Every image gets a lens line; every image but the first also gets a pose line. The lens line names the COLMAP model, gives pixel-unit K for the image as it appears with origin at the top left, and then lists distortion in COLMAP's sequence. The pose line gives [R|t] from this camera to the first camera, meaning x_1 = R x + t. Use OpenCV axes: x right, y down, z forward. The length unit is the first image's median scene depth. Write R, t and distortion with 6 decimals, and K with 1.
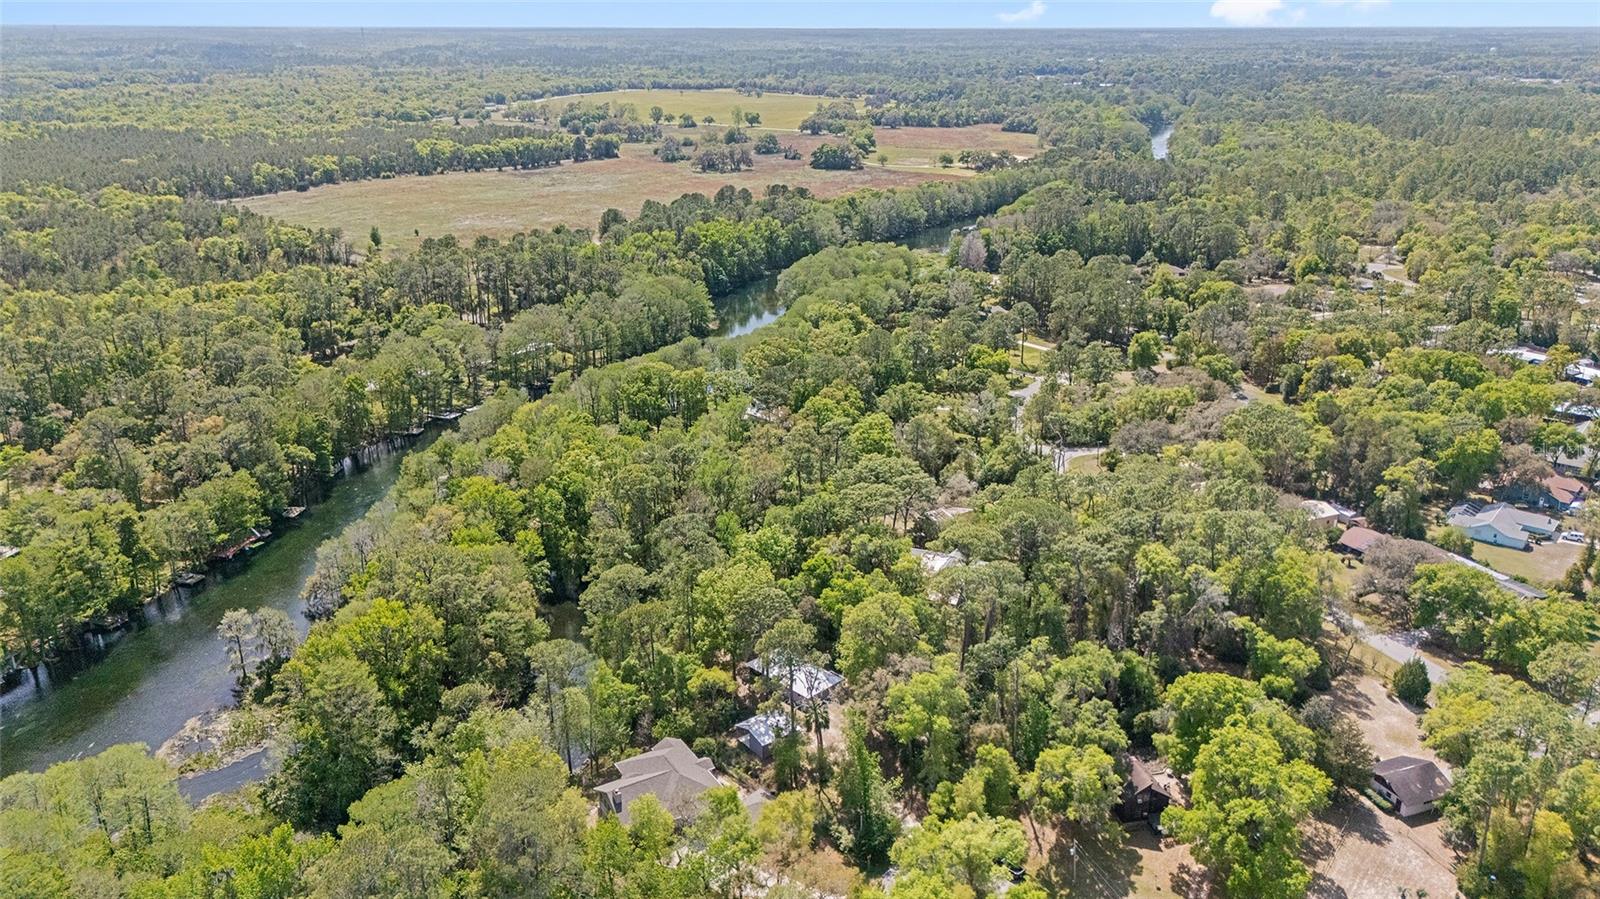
lens RADIAL K [[1229.3, 0, 800.0], [0, 1229.3, 449.5], [0, 0, 1]] dist [0.128727, -0.291499]
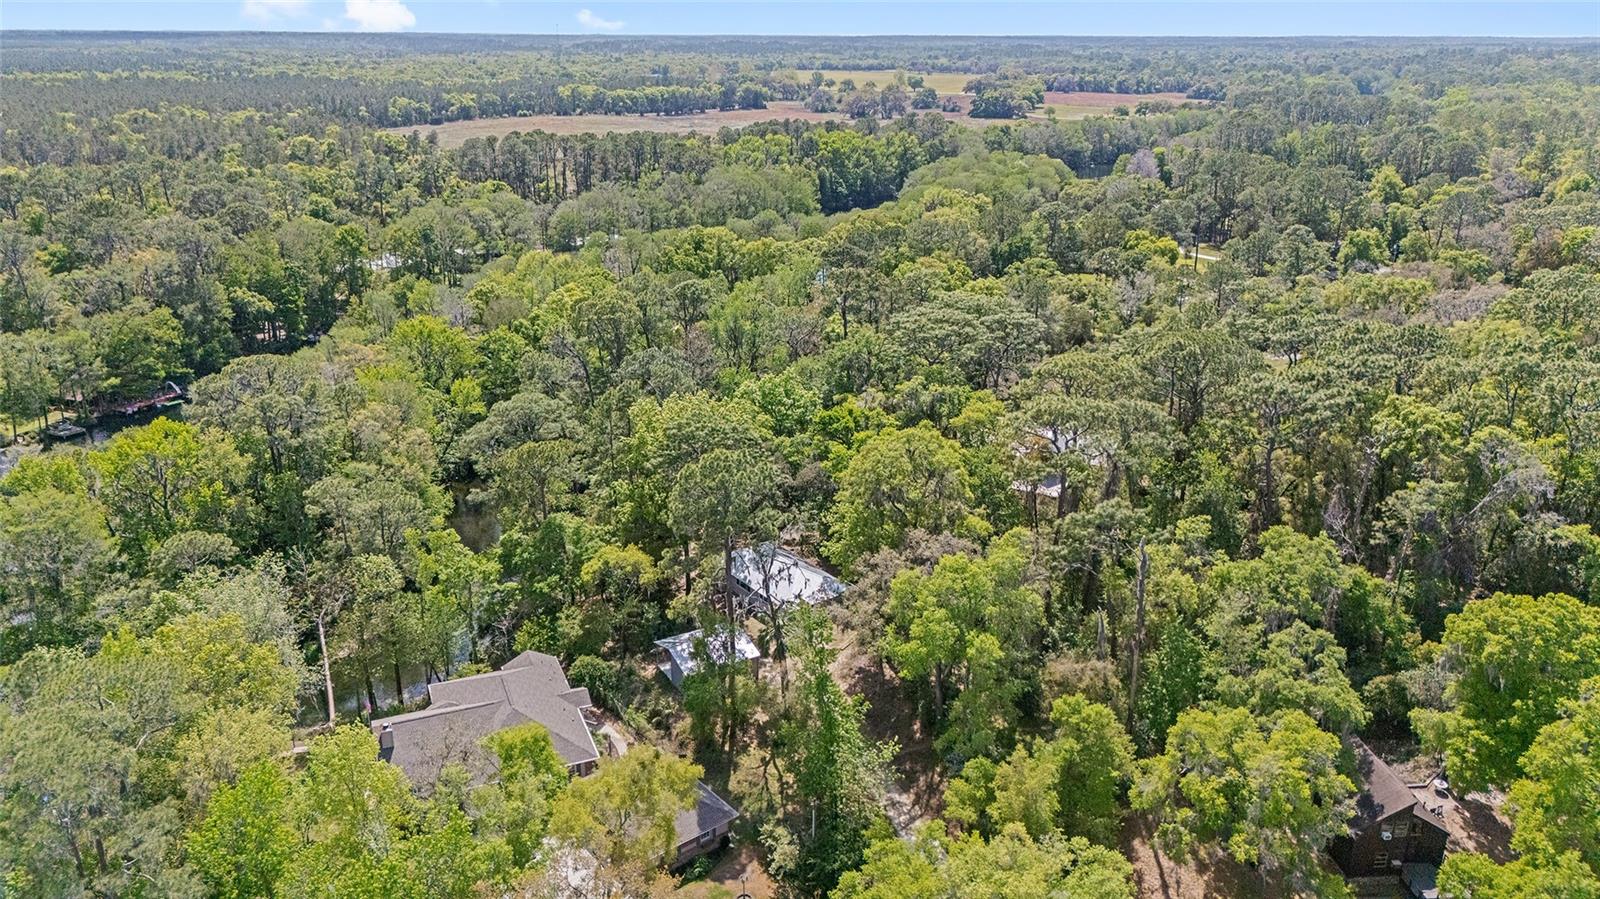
lens RADIAL K [[1191.9, 0, 793.3], [0, 1191.9, 451.8], [0, 0, 1]] dist [0.072303, -0.070150]
pose [[0.988378, 0.050935, -0.143226, 0.095704], [-0.051437, 0.998676, 0.000200, 0.133749], [0.143047, 0.007170, 0.989690, 0.460127]]
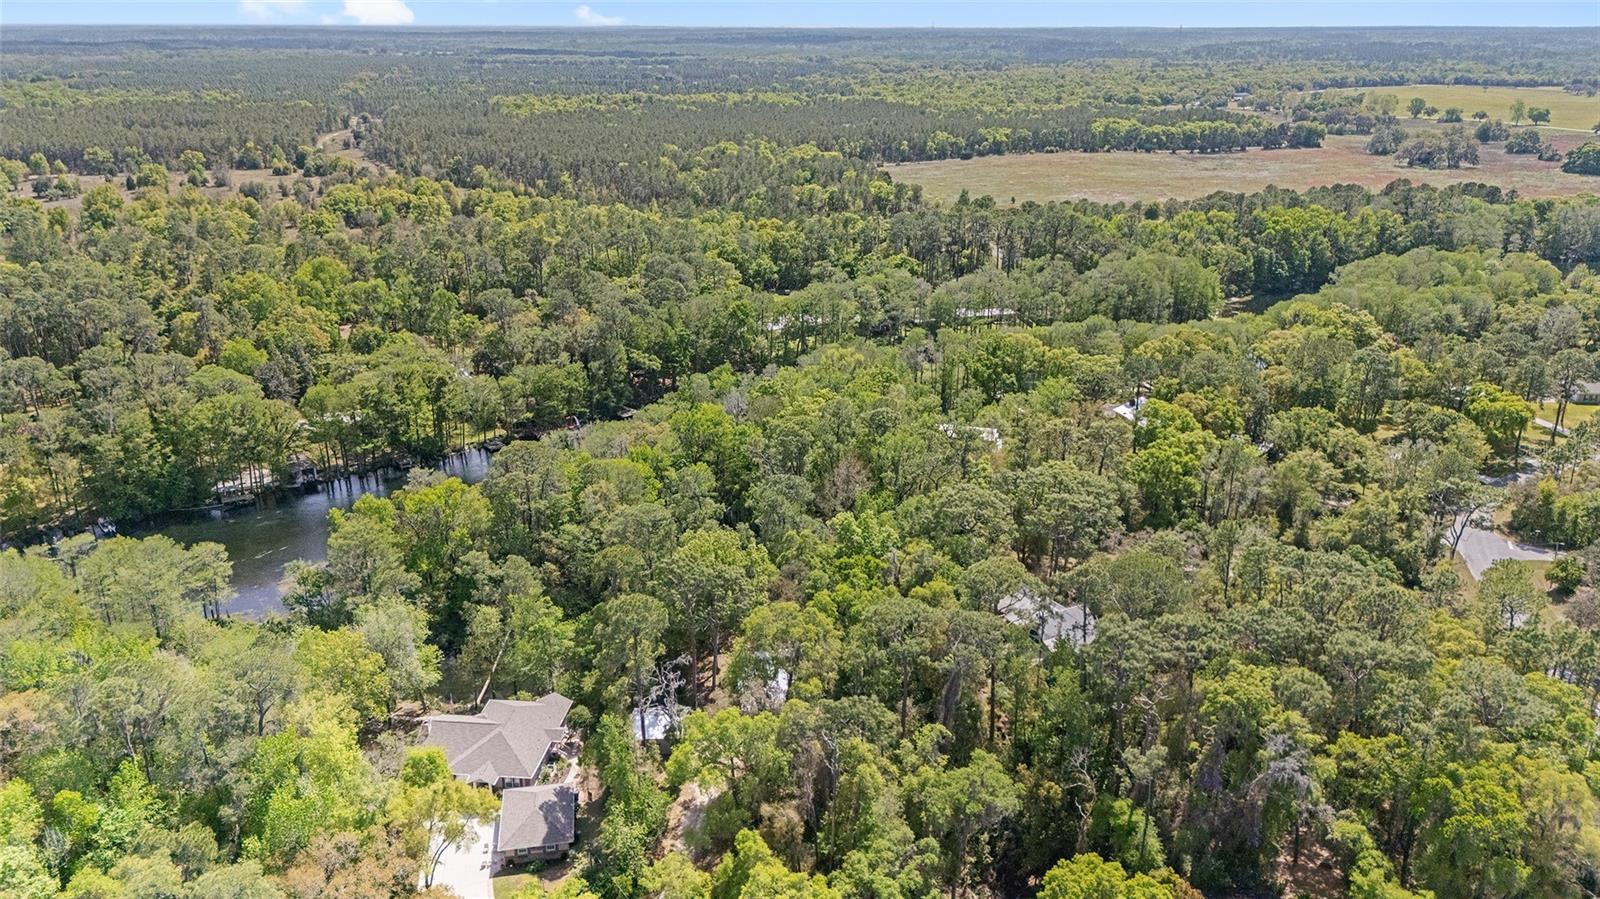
lens RADIAL K [[1191.9, 0, 793.3], [0, 1191.9, 451.8], [0, 0, 1]] dist [0.072303, -0.070150]
pose [[0.793019, 0.205624, -0.573445, 0.488996], [-0.201474, 0.976869, 0.071663, -0.030745], [0.574916, 0.058704, 0.816104, 0.399577]]
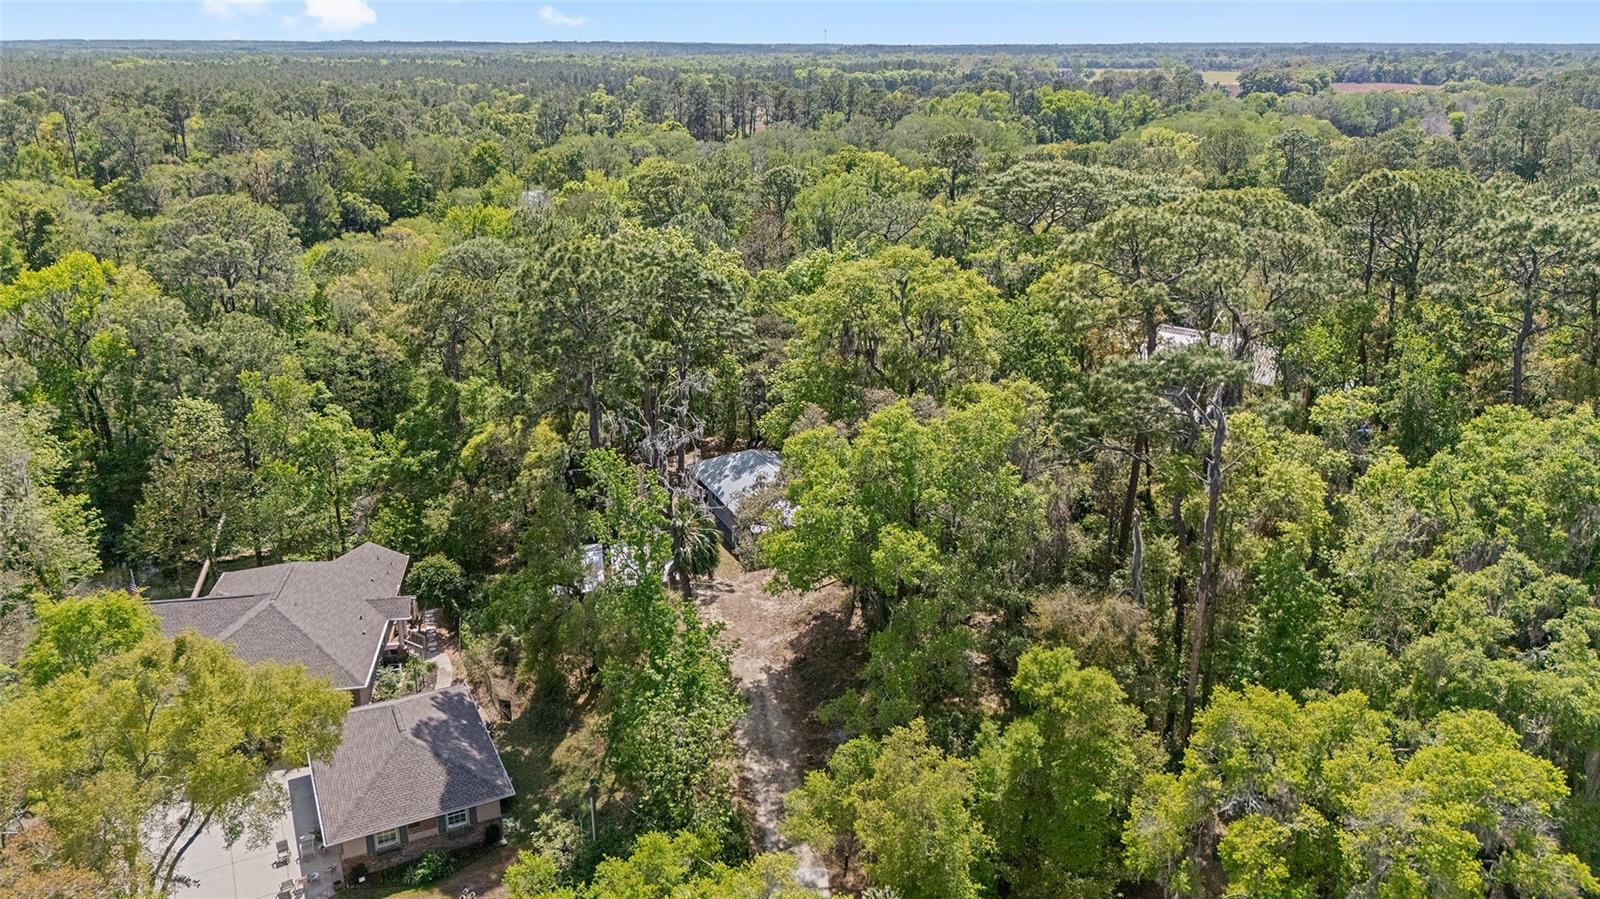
lens RADIAL K [[1191.9, 0, 793.3], [0, 1191.9, 451.8], [0, 0, 1]] dist [0.072303, -0.070150]
pose [[0.932303, 0.115544, -0.342727, 0.171057], [-0.120787, 0.992660, 0.006086, 0.184625], [0.340914, 0.035723, 0.939416, 0.670490]]
